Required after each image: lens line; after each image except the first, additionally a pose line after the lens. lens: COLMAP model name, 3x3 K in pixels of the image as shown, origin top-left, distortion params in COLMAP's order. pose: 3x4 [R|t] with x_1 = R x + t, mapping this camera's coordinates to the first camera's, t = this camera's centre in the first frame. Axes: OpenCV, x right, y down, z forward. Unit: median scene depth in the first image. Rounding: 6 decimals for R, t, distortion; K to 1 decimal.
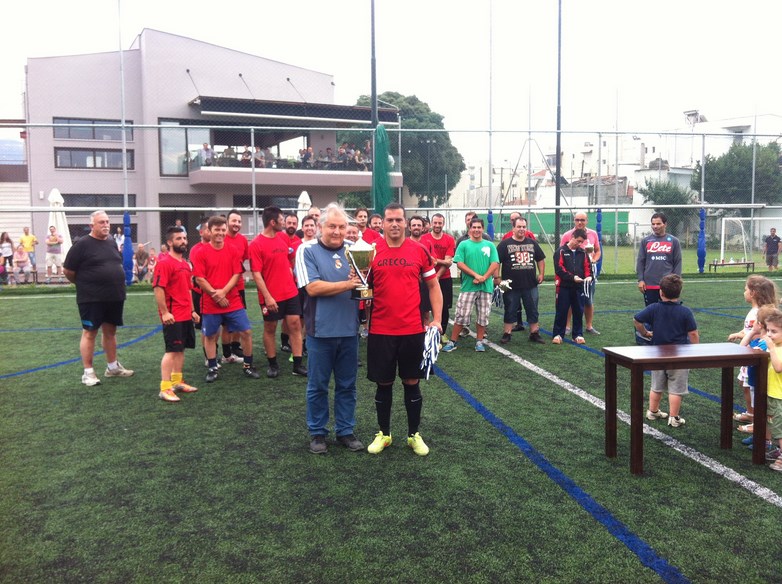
lens RADIAL K [[783.1, 0, 384.7], [0, 783.1, 291.1], [0, 0, 1]] dist [-0.028357, 0.000000]
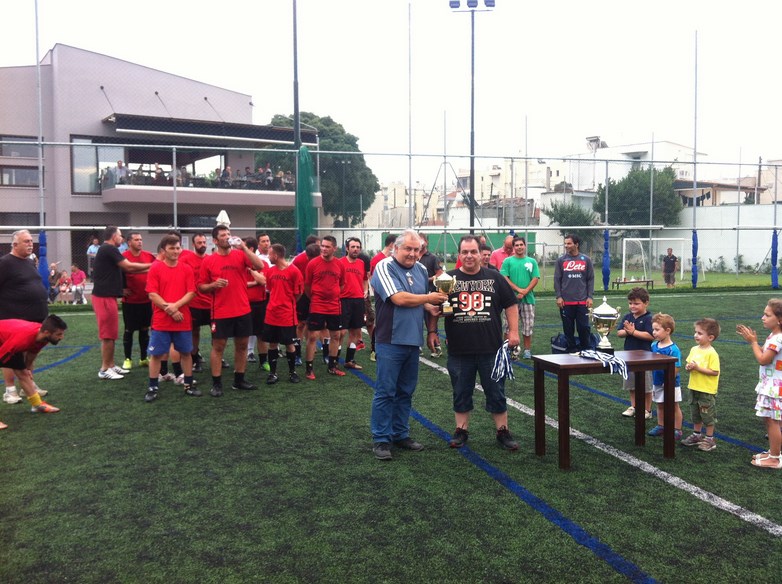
lens RADIAL K [[783.1, 0, 397.3], [0, 783.1, 289.1], [0, 0, 1]] dist [-0.028357, 0.000000]
pose [[0.991741, -0.004501, 0.128177, -0.012212], [0.008023, 0.999604, -0.026974, 0.001318], [-0.128005, 0.027780, 0.991384, -0.017904]]
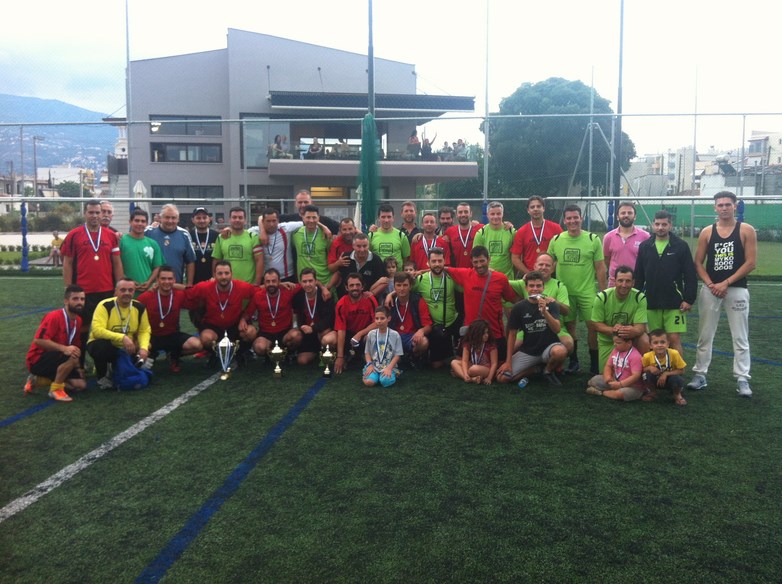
lens RADIAL K [[783.1, 0, 395.3], [0, 783.1, 293.0], [0, 0, 1]] dist [-0.028357, 0.000000]
pose [[0.952766, 0.038120, -0.301303, 0.305273], [-0.033375, 0.999225, 0.020884, -0.008344], [0.301866, -0.009842, 0.953300, 0.060067]]
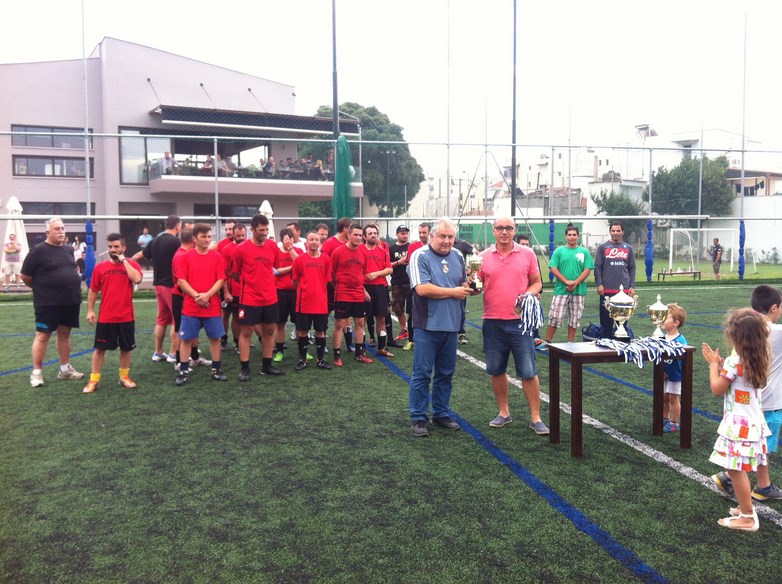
lens RADIAL K [[783.1, 0, 392.5], [0, 783.1, 294.3], [0, 0, 1]] dist [-0.028357, 0.000000]
pose [[0.998102, -0.000220, 0.061580, -0.001689], [0.000743, 0.999964, -0.008471, 0.002559], [-0.061576, 0.008501, 0.998066, -0.021545]]
